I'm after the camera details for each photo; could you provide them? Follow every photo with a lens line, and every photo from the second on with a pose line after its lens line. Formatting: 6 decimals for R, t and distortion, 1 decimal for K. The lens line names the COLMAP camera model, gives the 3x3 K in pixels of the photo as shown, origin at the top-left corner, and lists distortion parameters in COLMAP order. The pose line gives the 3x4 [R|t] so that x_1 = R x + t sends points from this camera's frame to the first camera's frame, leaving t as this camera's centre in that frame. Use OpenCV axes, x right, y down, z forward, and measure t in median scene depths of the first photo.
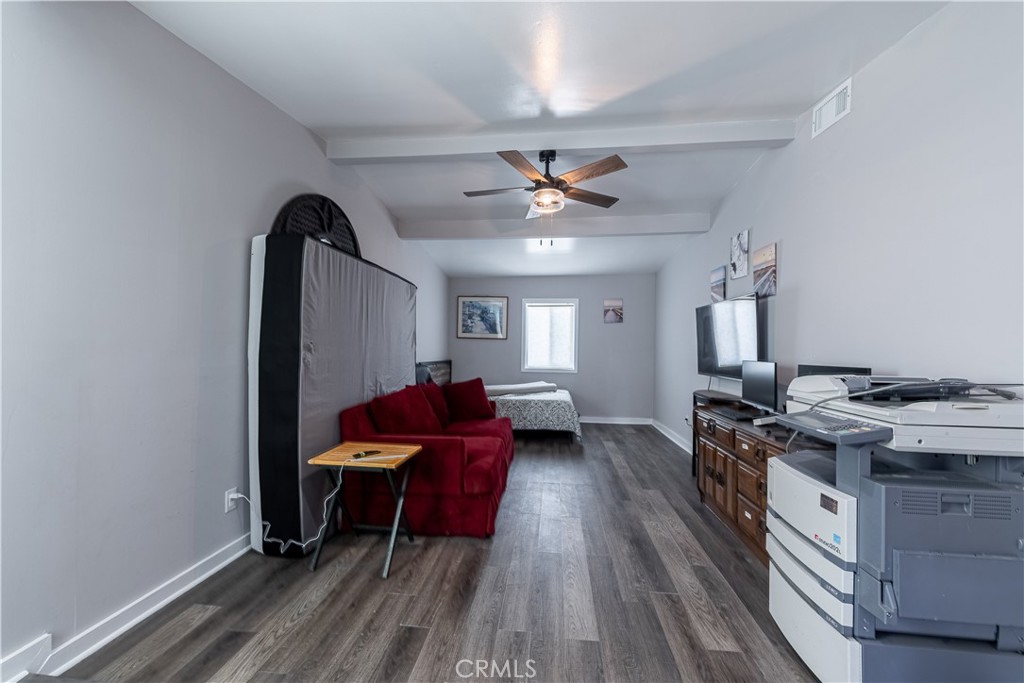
lens RADIAL K [[399.1, 0, 509.5], [0, 399.1, 343.8], [0, 0, 1]] dist [0.004052, -0.001525]
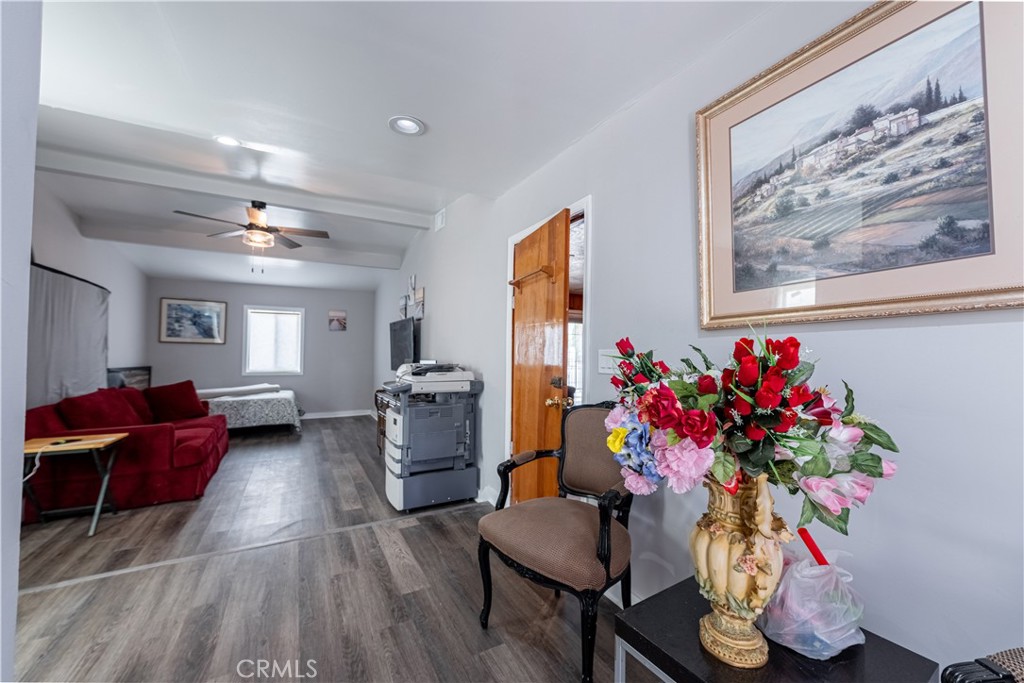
lens RADIAL K [[399.1, 0, 514.4], [0, 399.1, 343.5], [0, 0, 1]] dist [0.004052, -0.001525]
pose [[0.821562, 0.007958, 0.570063, 0.029335], [-0.000465, 0.999912, -0.013288, 0.000033], [-0.570118, 0.010652, 0.821493, -0.404872]]
